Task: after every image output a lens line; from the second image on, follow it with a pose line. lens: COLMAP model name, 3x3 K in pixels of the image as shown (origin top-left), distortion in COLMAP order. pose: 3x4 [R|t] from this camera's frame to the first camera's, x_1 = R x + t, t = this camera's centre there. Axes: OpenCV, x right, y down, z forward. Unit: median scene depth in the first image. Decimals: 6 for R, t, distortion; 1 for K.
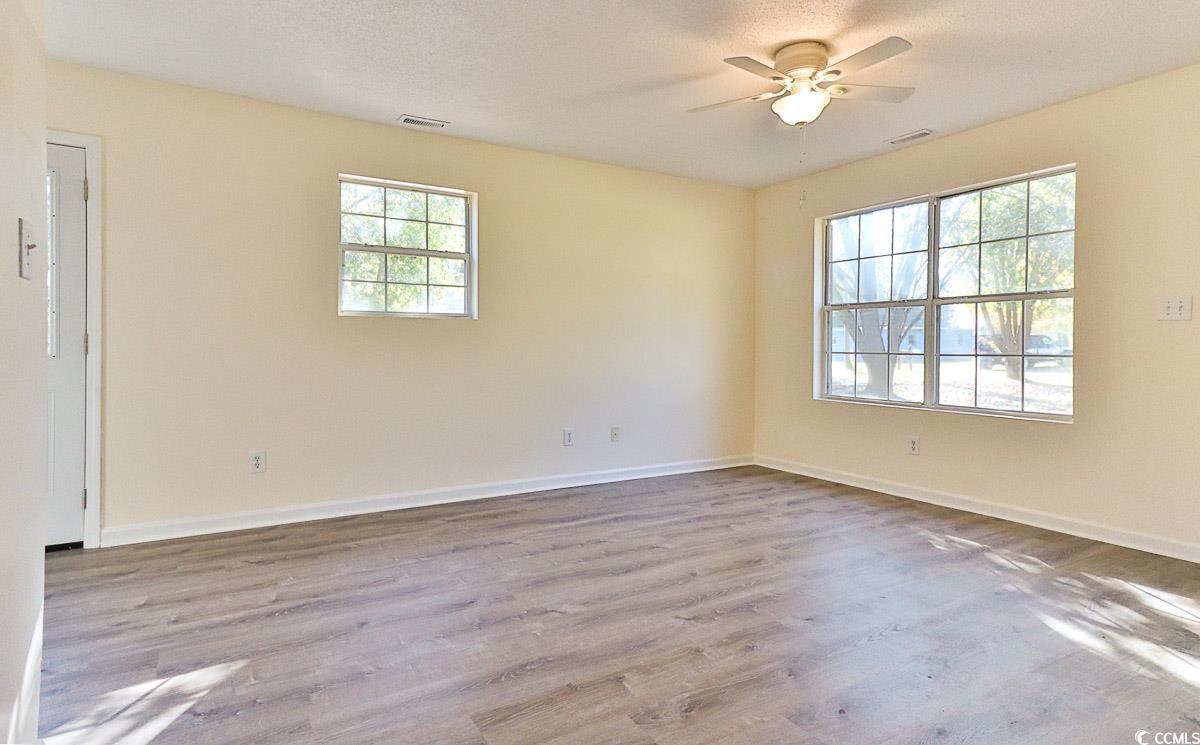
lens RADIAL K [[632.0, 0, 598.3], [0, 632.0, 350.2], [0, 0, 1]] dist [0.027292, 0.001480]
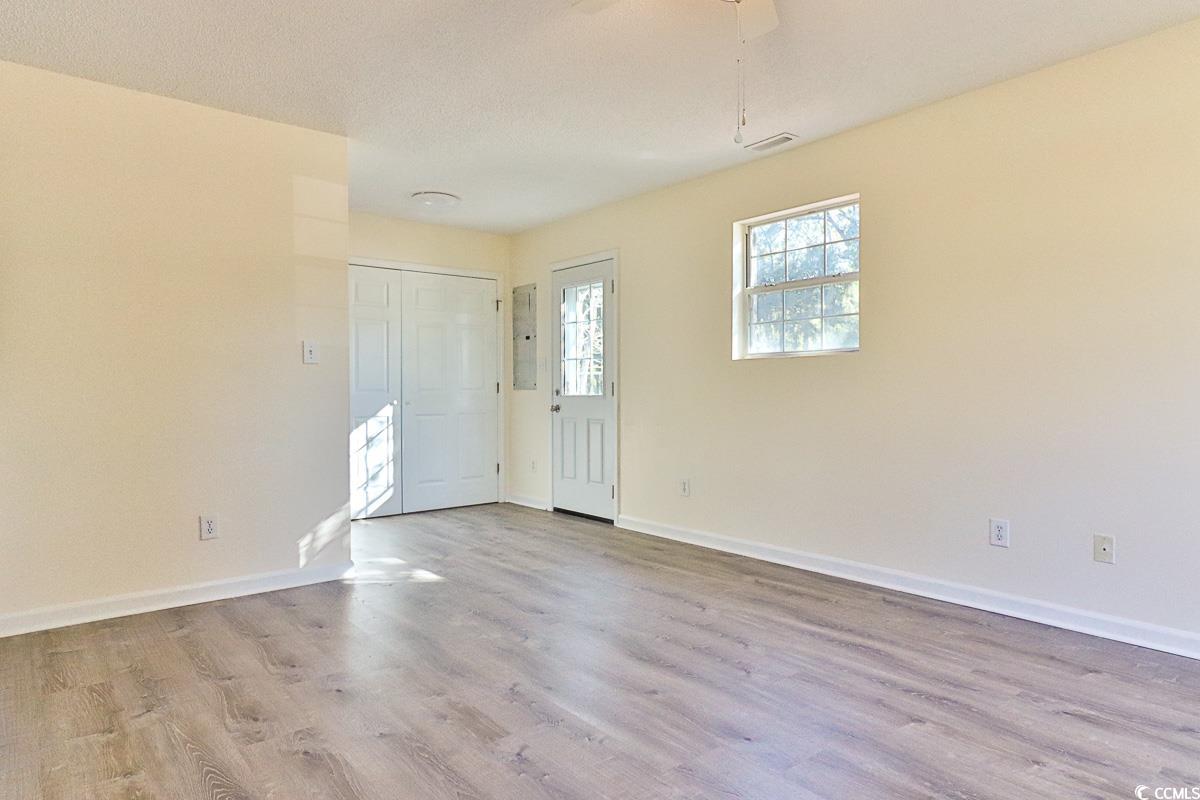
lens RADIAL K [[741.7, 0, 600.0], [0, 741.7, 400.0], [0, 0, 1]] dist [0.033164, 0.000074]
pose [[0.119738, 0.007846, -0.992775, 1.098658], [0.003548, 0.999959, 0.008330, -0.000598], [0.992799, -0.004520, 0.119705, 0.902299]]
